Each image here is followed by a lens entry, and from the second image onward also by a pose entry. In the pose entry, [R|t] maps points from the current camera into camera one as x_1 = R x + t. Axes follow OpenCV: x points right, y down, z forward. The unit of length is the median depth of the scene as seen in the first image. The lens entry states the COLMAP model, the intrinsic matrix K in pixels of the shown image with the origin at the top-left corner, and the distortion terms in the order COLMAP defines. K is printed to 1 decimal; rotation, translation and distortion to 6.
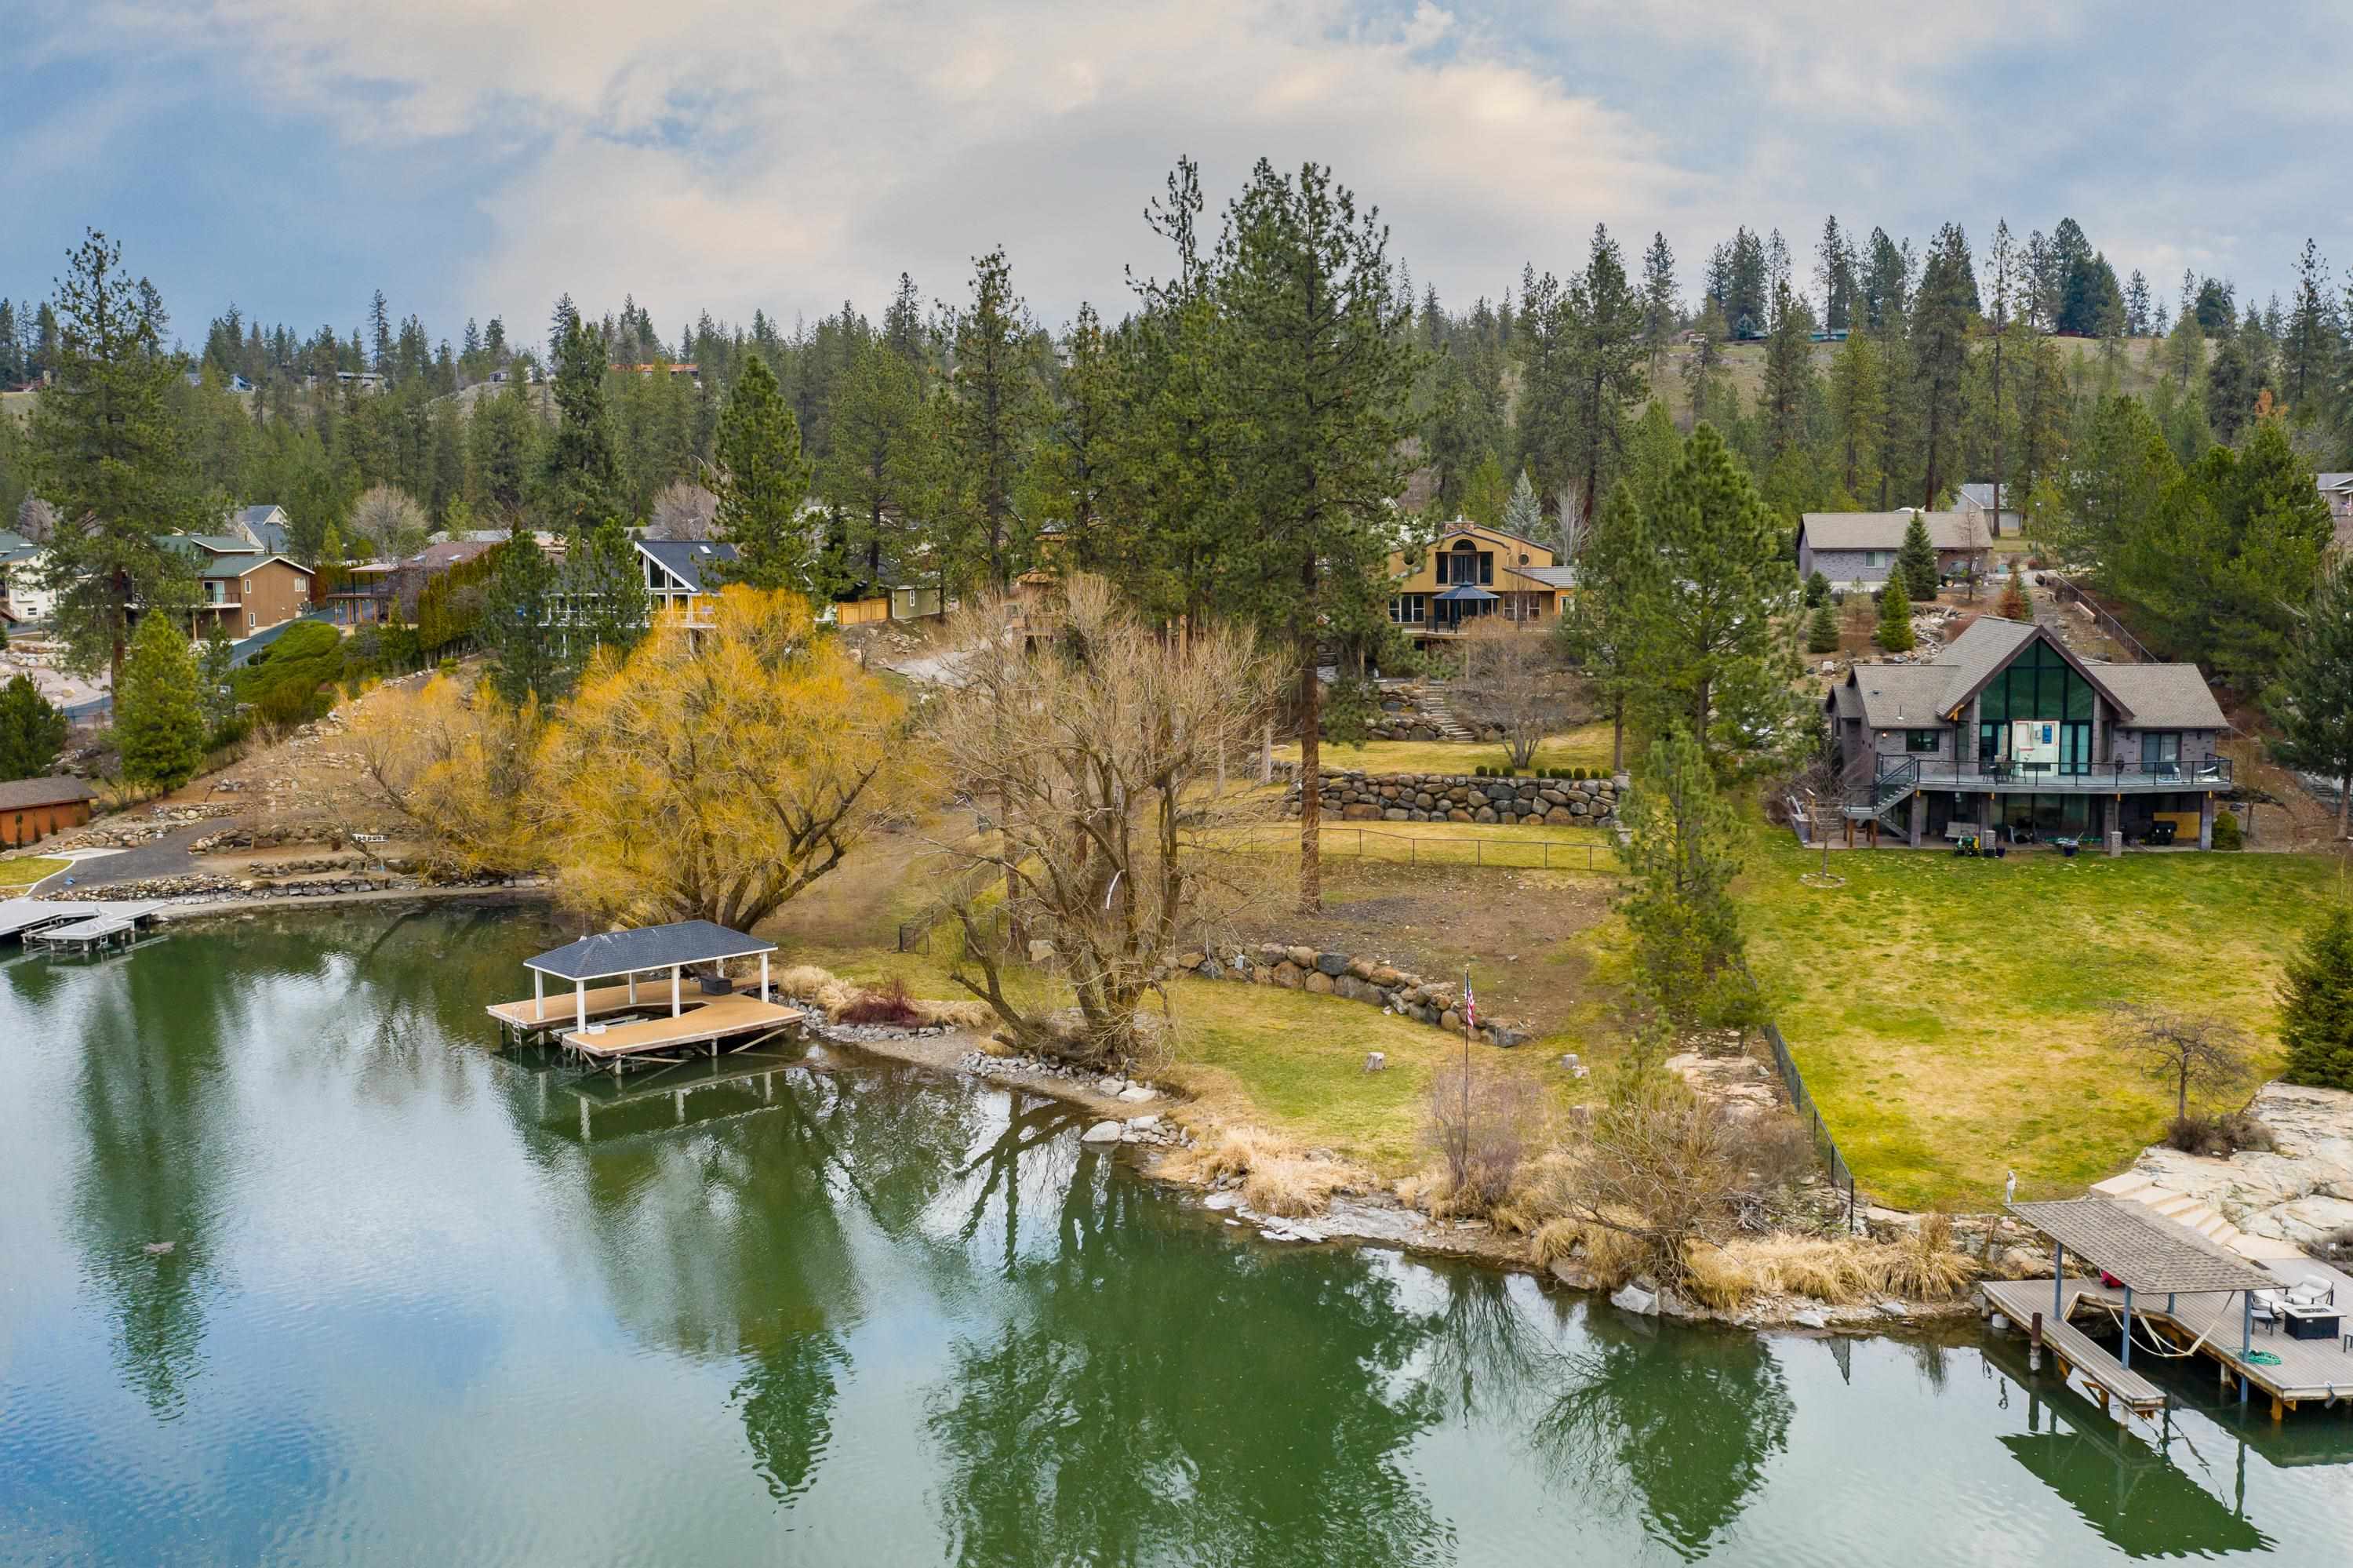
lens RADIAL K [[1948.7, 0, 1174.9], [0, 1948.7, 913.4], [0, 0, 1]] dist [-0.013977, -0.004876]
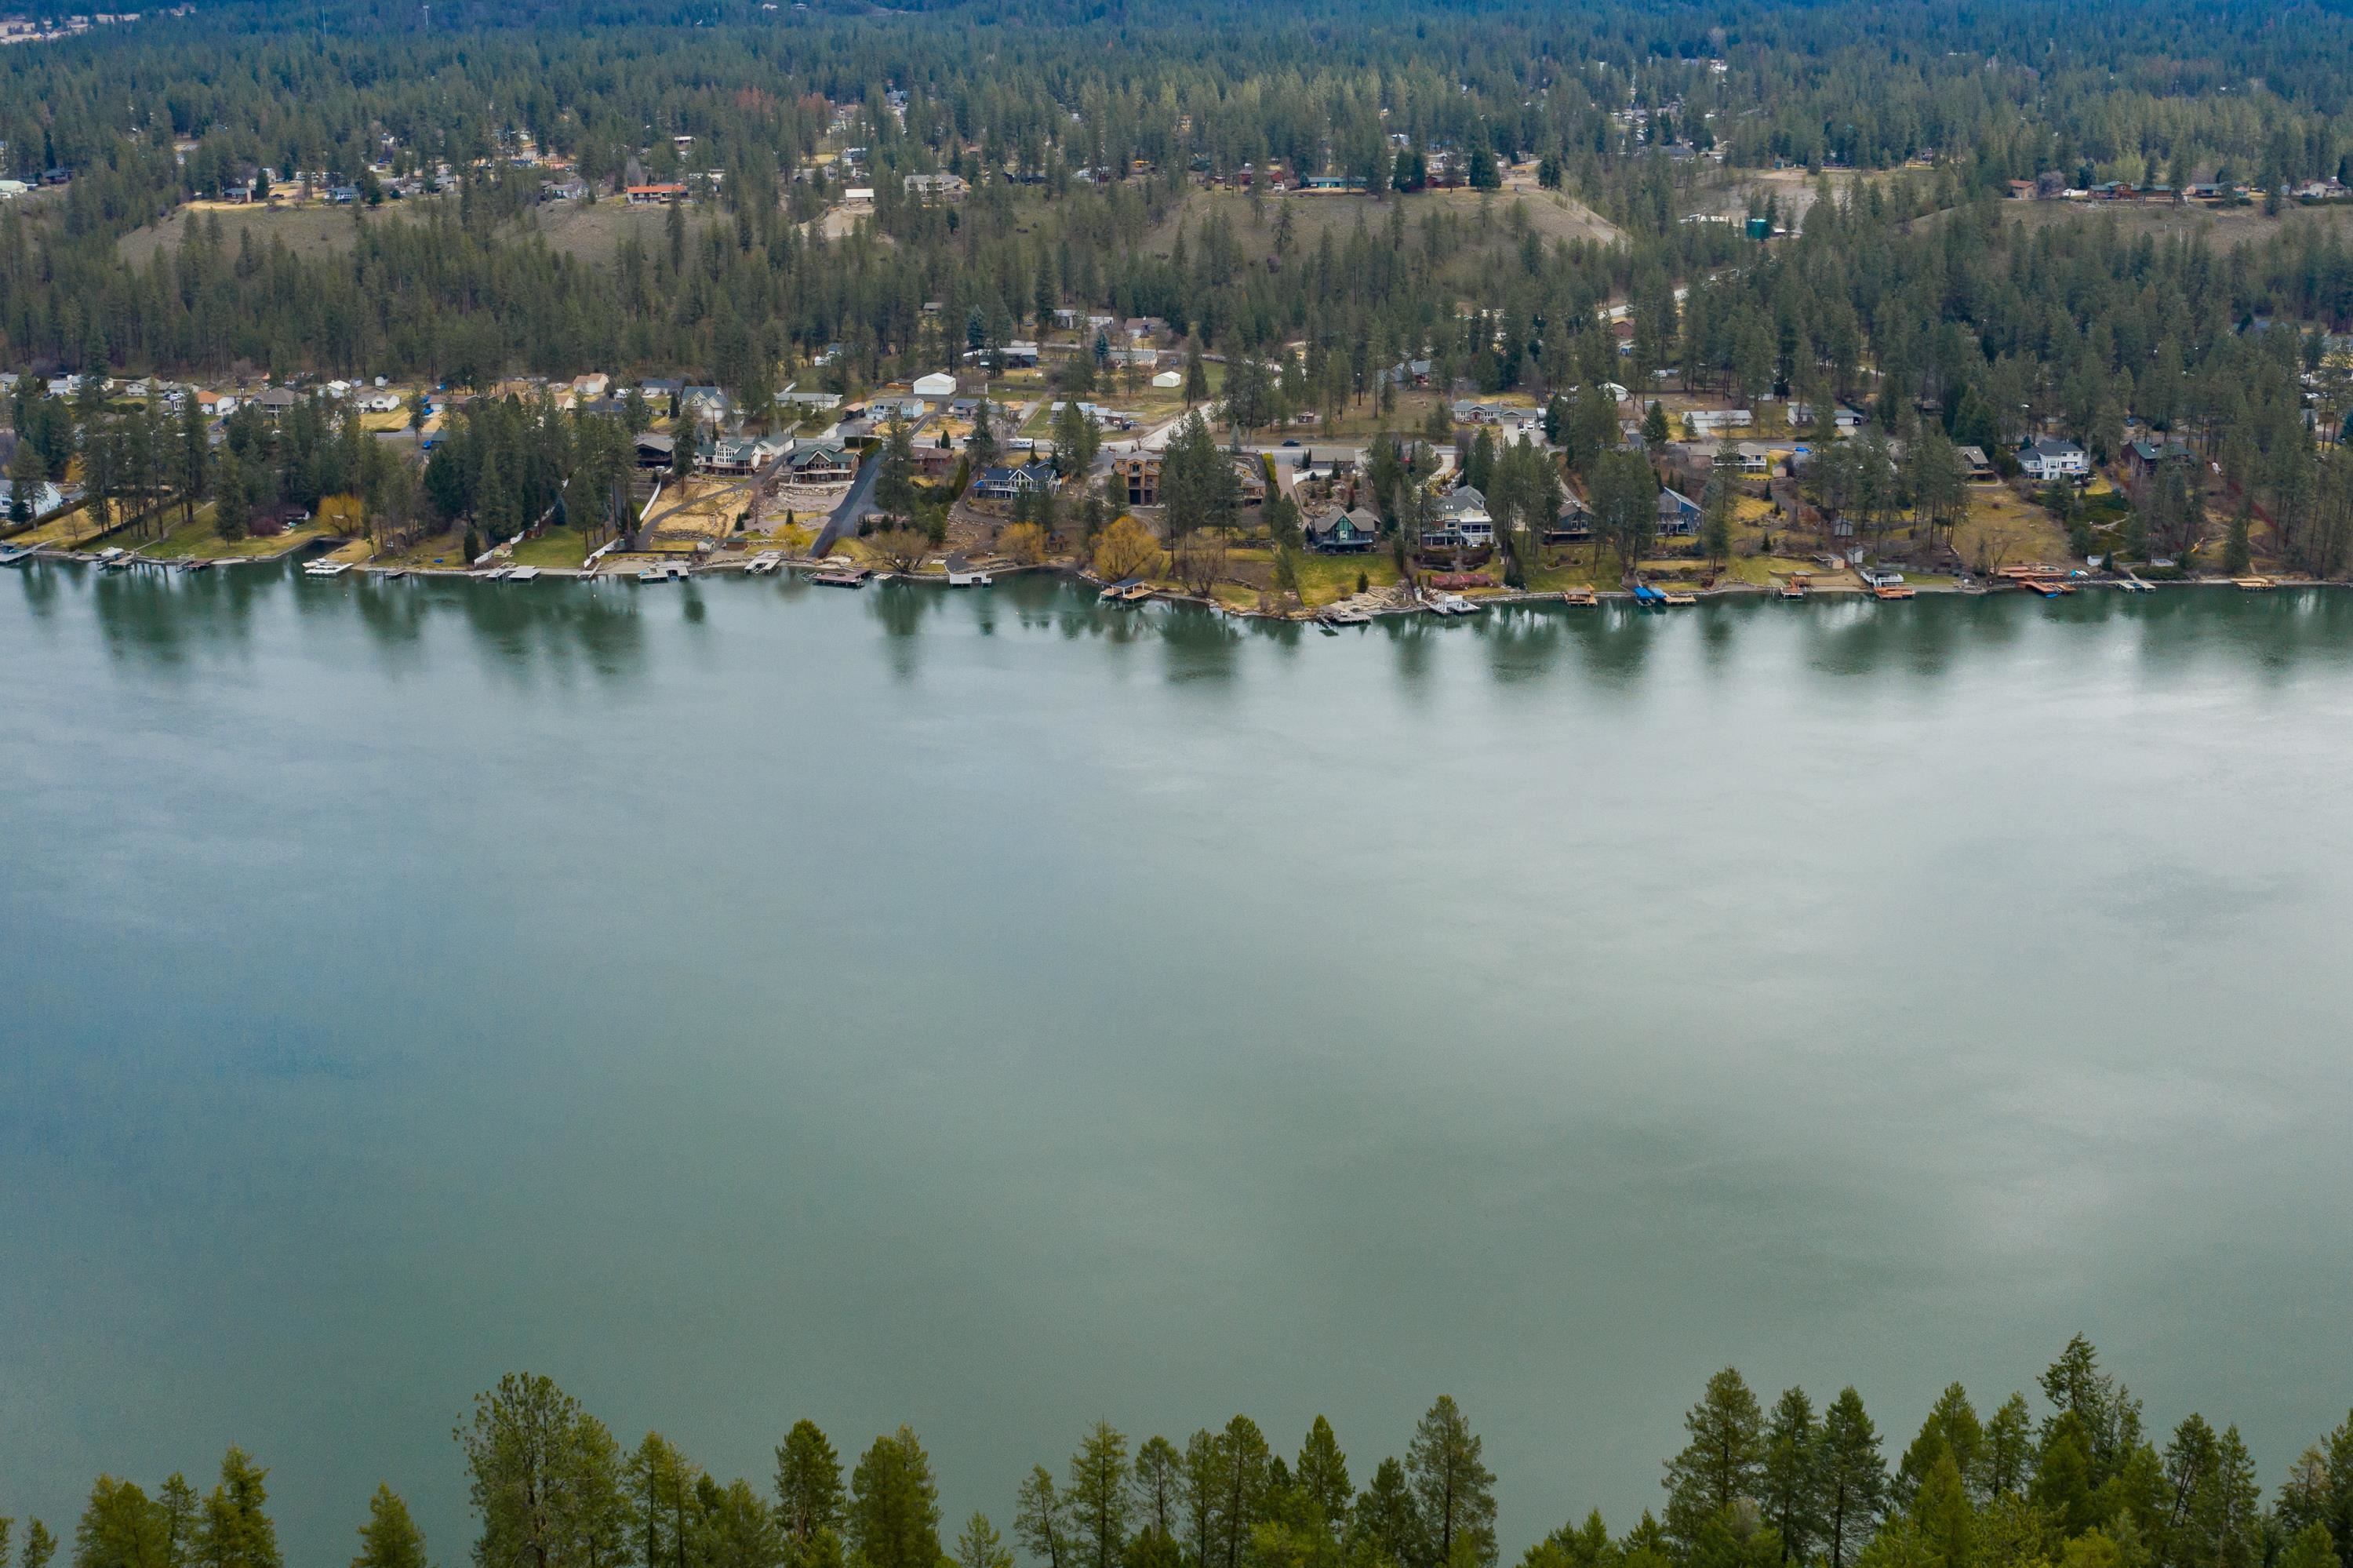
lens RADIAL K [[2127.4, 0, 1176.5], [0, 2127.4, 784.0], [0, 0, 1]] dist [-0.019806, 0.003538]
pose [[0.976793, -0.058549, 0.206029, -1.861800], [0.023747, 0.985586, 0.167499, -0.574960], [-0.212867, -0.158719, 0.964104, -6.853179]]
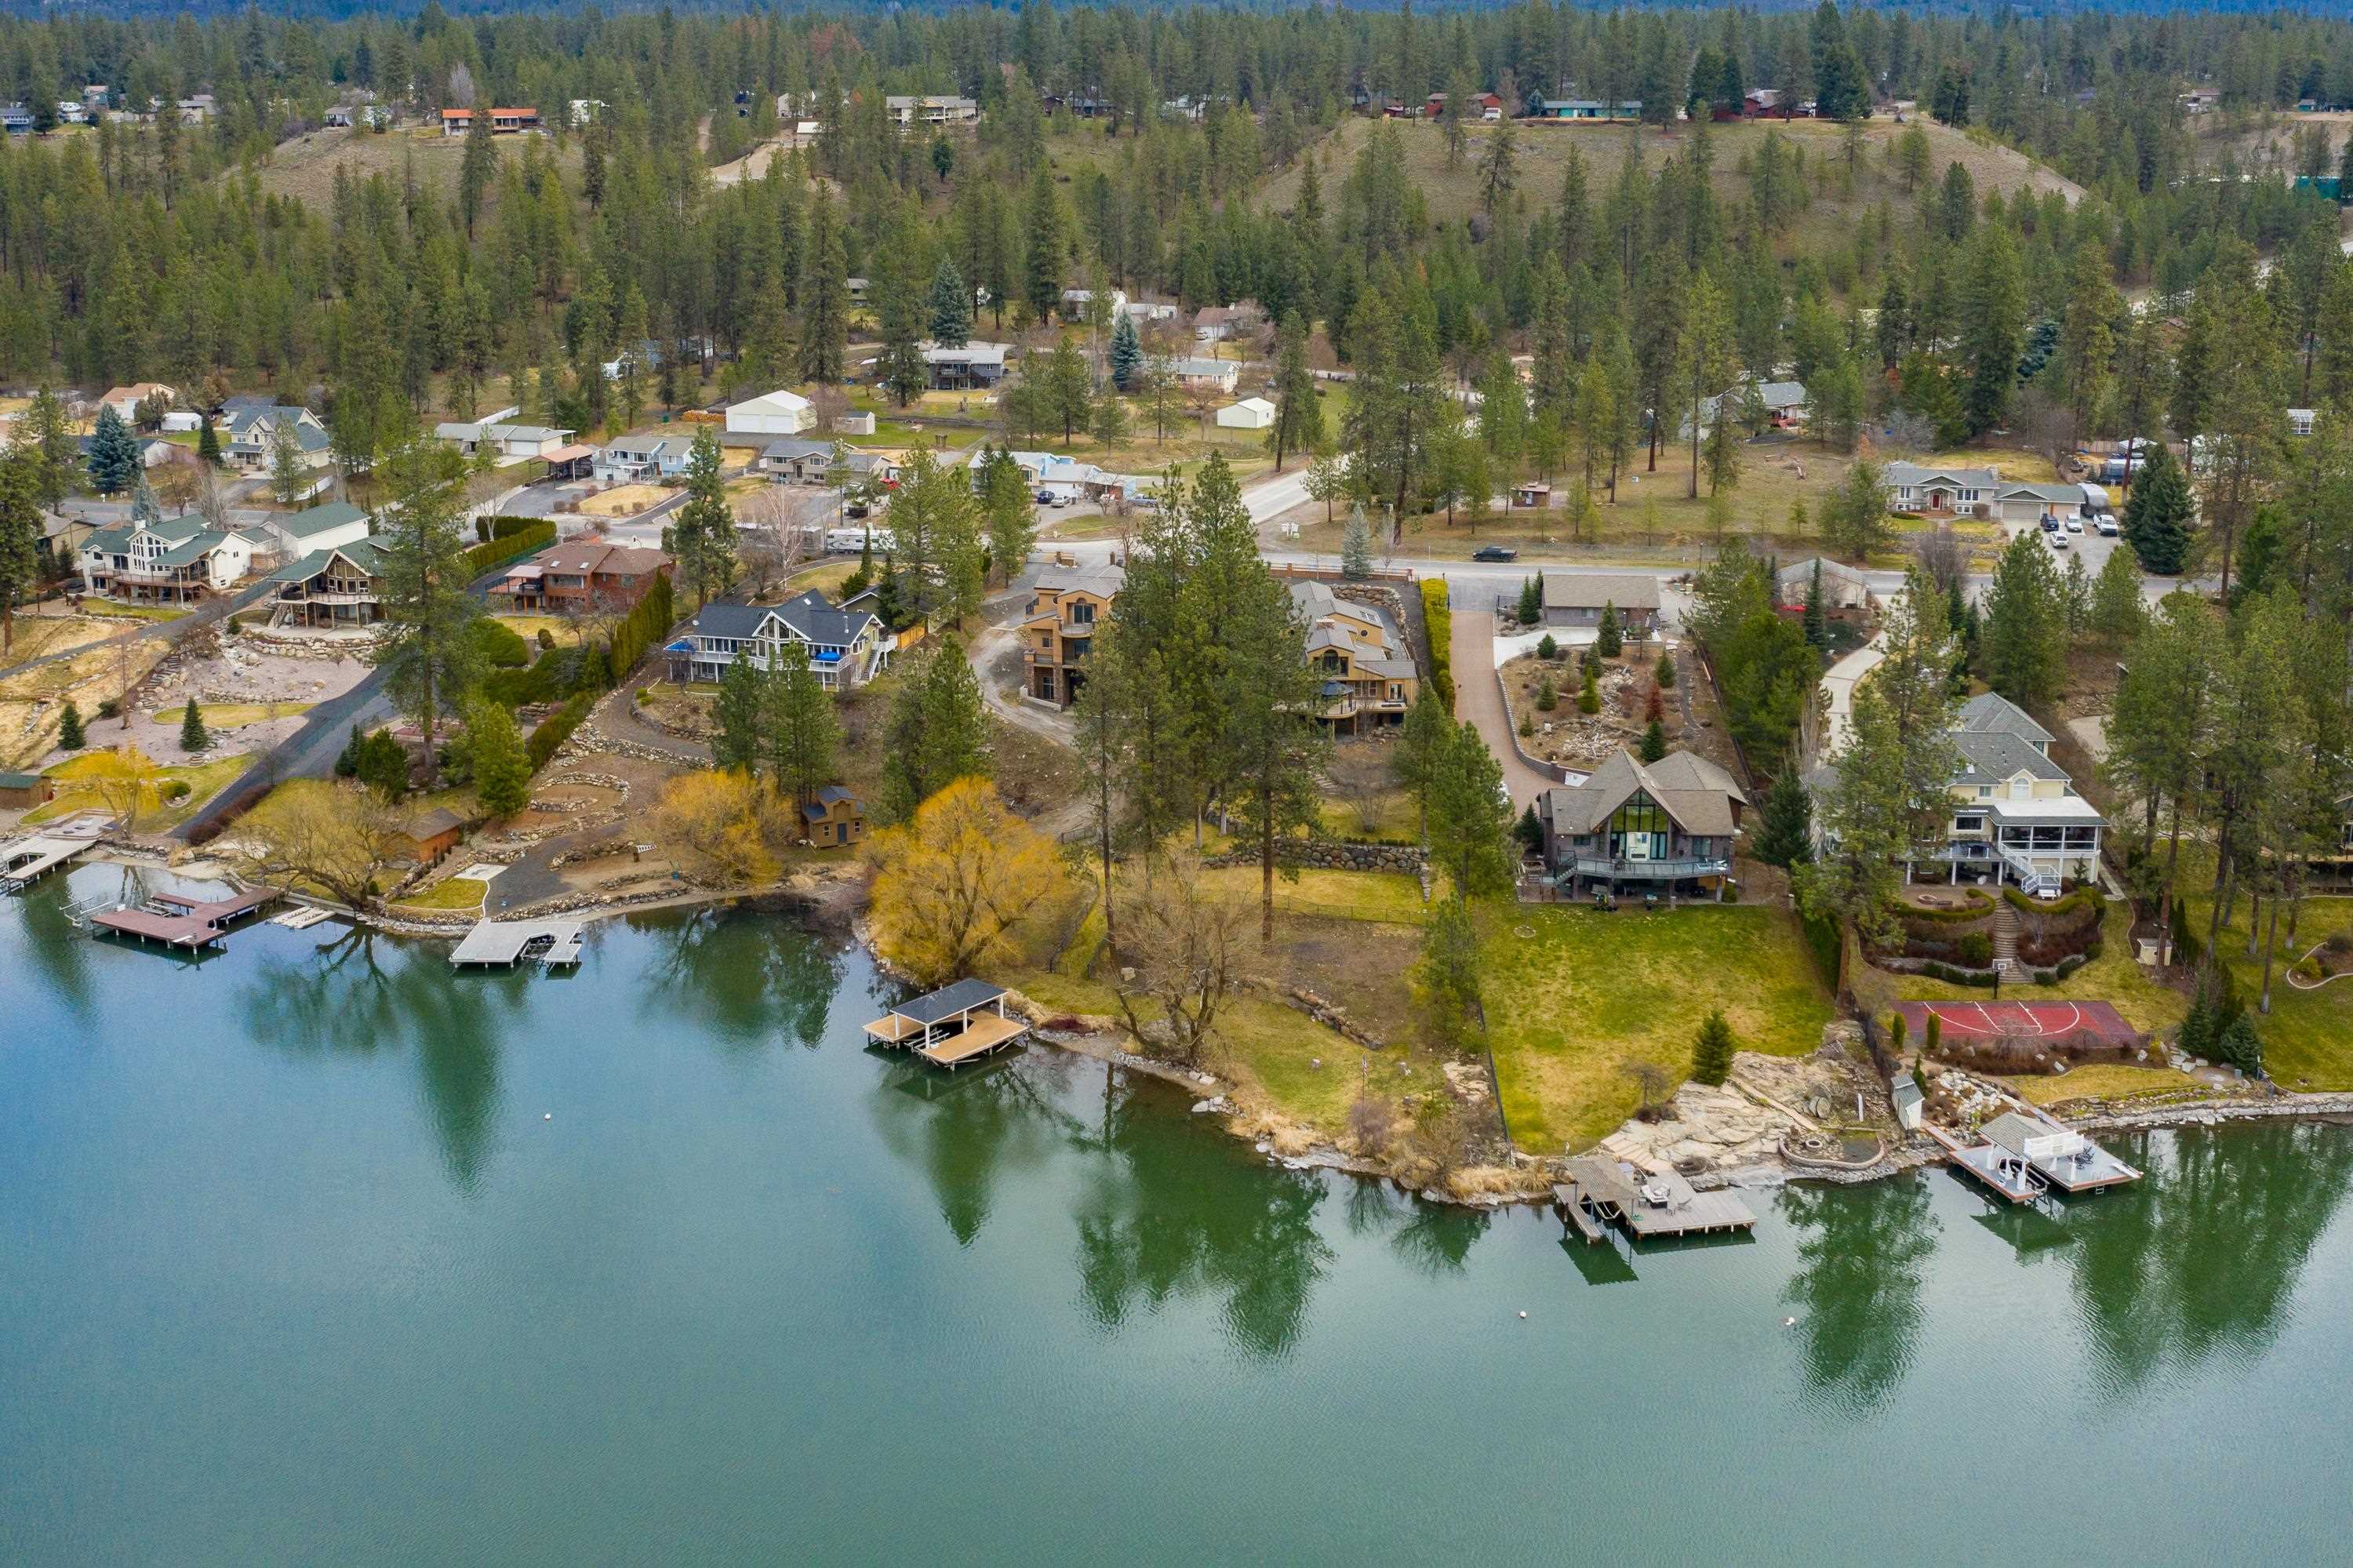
lens RADIAL K [[2127.4, 0, 1176.5], [0, 2127.4, 784.0], [0, 0, 1]] dist [-0.019806, 0.003538]
pose [[0.993500, -0.018441, 0.112329, -0.325883], [0.003704, 0.991505, 0.130012, -0.564948], [-0.113773, -0.128751, 0.985129, -1.346816]]
